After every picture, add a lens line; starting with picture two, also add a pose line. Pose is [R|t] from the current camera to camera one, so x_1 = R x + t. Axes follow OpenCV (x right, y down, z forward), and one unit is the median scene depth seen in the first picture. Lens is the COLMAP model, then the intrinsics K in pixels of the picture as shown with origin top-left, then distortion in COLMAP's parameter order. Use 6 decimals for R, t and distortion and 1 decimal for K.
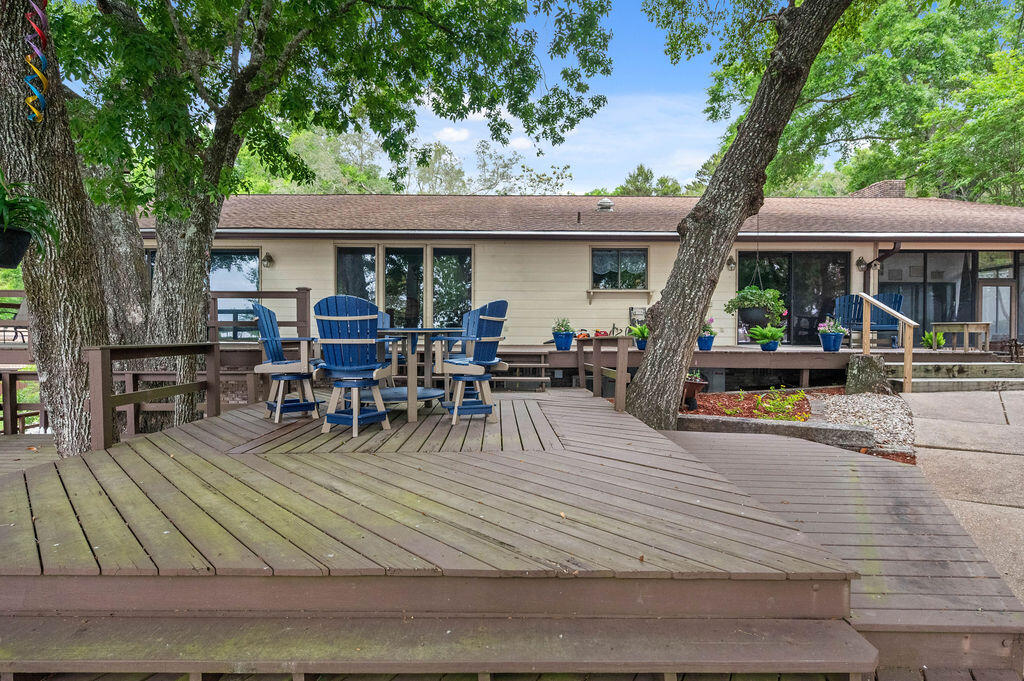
lens RADIAL K [[494.2, 0, 514.9], [0, 494.2, 339.1], [0, 0, 1]] dist [0.000706, 0.000329]
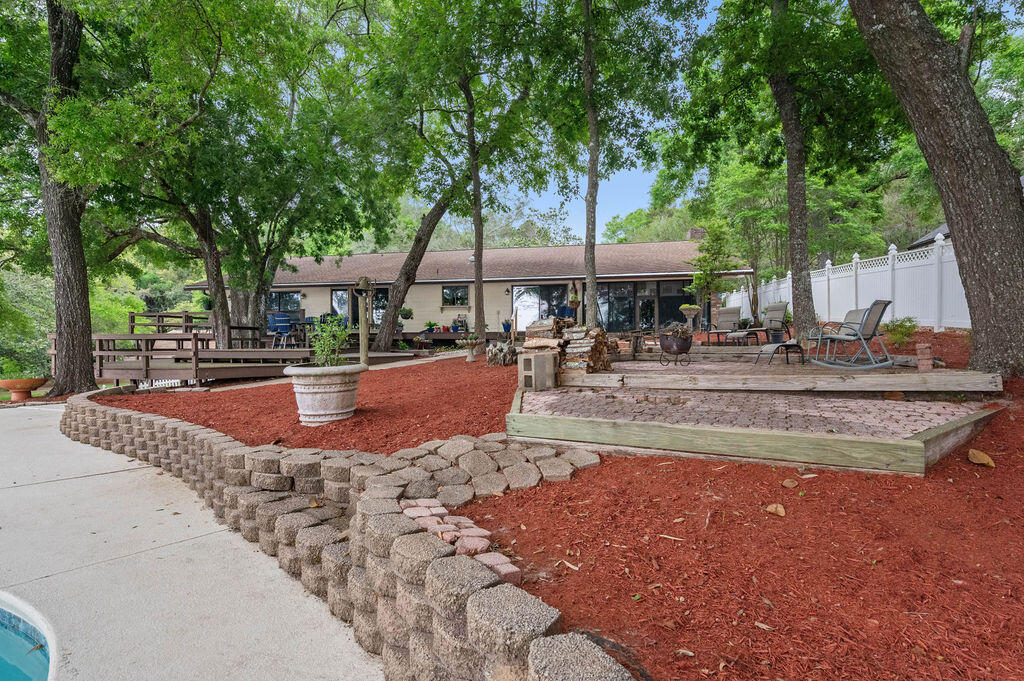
lens RADIAL K [[488.1, 0, 514.1], [0, 488.1, 342.0], [0, 0, 1]] dist [0.003816, -0.000173]
pose [[0.977195, -0.005132, -0.212280, 0.962864], [0.002691, 0.999927, -0.011787, 0.081526], [0.212325, 0.010946, 0.977138, -1.010767]]
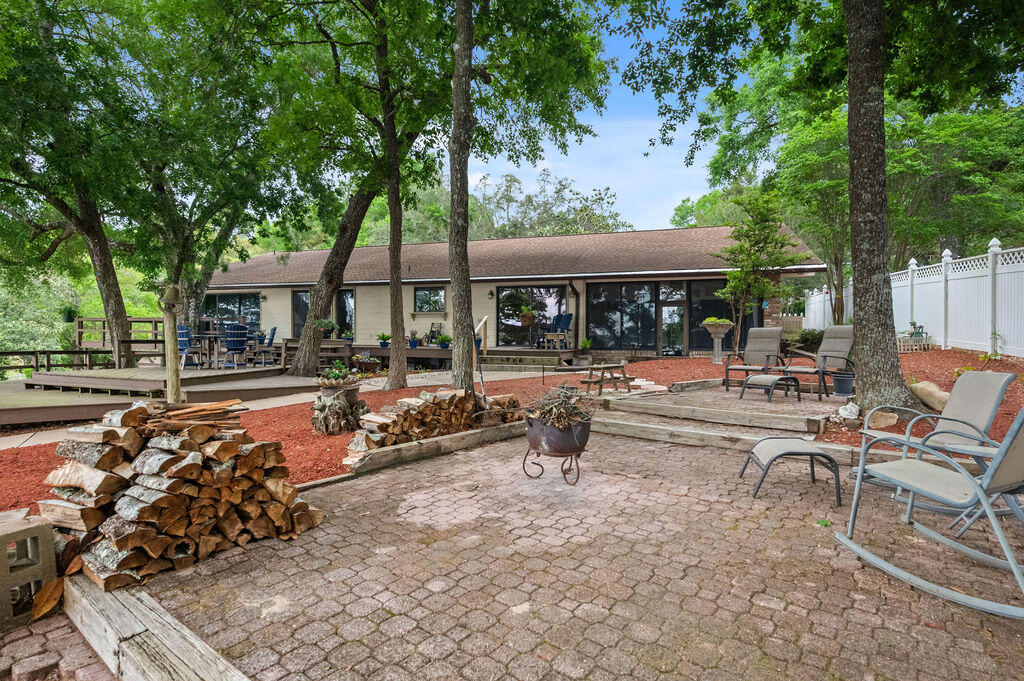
lens RADIAL K [[515.2, 0, 517.3], [0, 515.2, 343.2], [0, 0, 1]] dist [-0.002403, -0.000616]
pose [[0.937297, 0.011051, -0.348356, 1.169434], [-0.012227, 0.999925, -0.001176, 0.003238], [0.348316, 0.005362, 0.937362, -0.541551]]
